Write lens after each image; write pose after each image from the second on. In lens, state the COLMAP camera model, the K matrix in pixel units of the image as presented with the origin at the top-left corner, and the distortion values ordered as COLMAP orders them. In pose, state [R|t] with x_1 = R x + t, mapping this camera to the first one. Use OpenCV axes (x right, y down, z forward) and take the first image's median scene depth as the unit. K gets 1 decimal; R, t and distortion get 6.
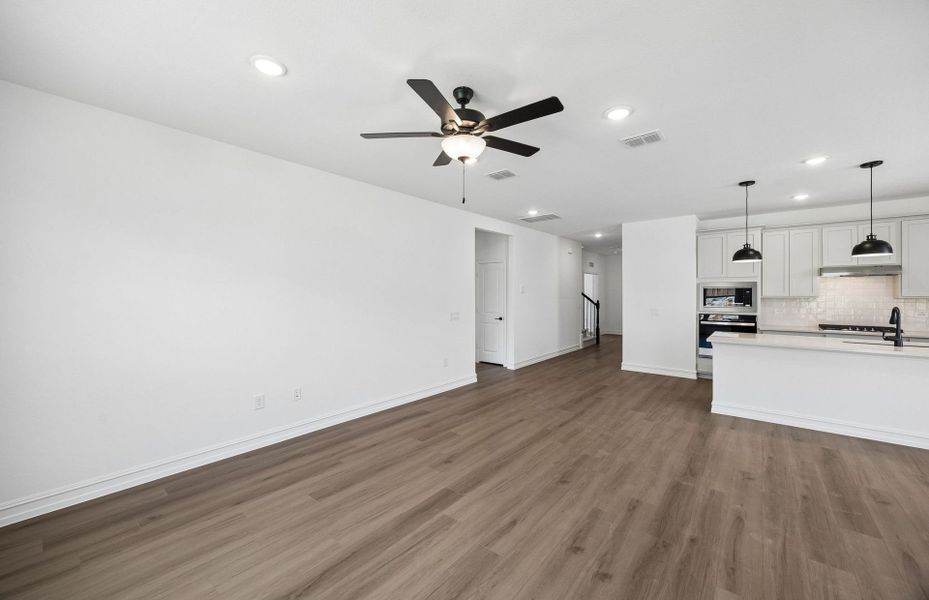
lens RADIAL K [[360.1, 0, 476.6], [0, 360.1, 295.0], [0, 0, 1]] dist [0.000168, 0.000092]
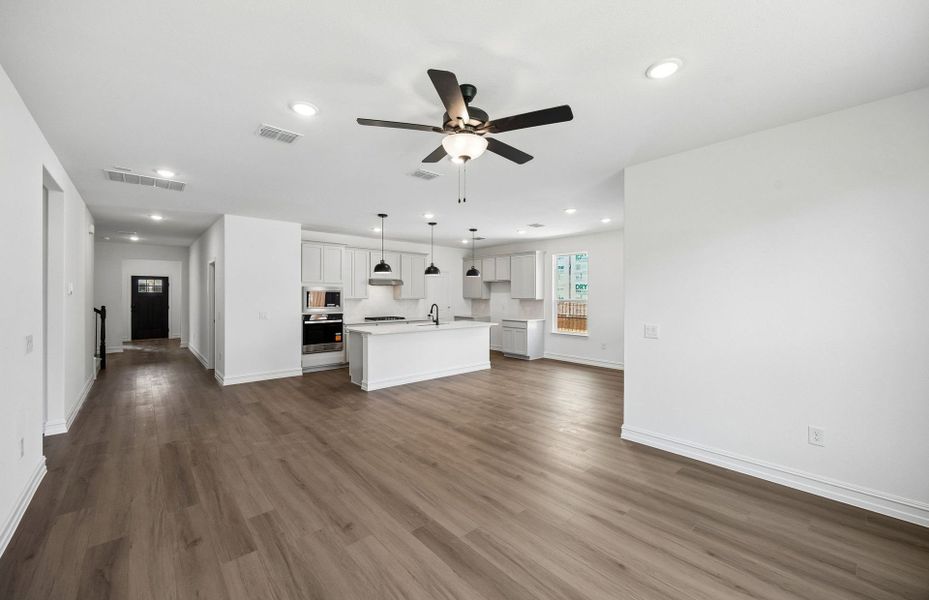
lens RADIAL K [[360.1, 0, 470.3], [0, 360.1, 299.8], [0, 0, 1]] dist [0.000168, 0.000092]
pose [[0.161030, -0.008965, 0.986909, -0.609330], [0.001878, 0.999960, 0.008777, -0.003262], [-0.986948, 0.000440, 0.161040, 0.511333]]
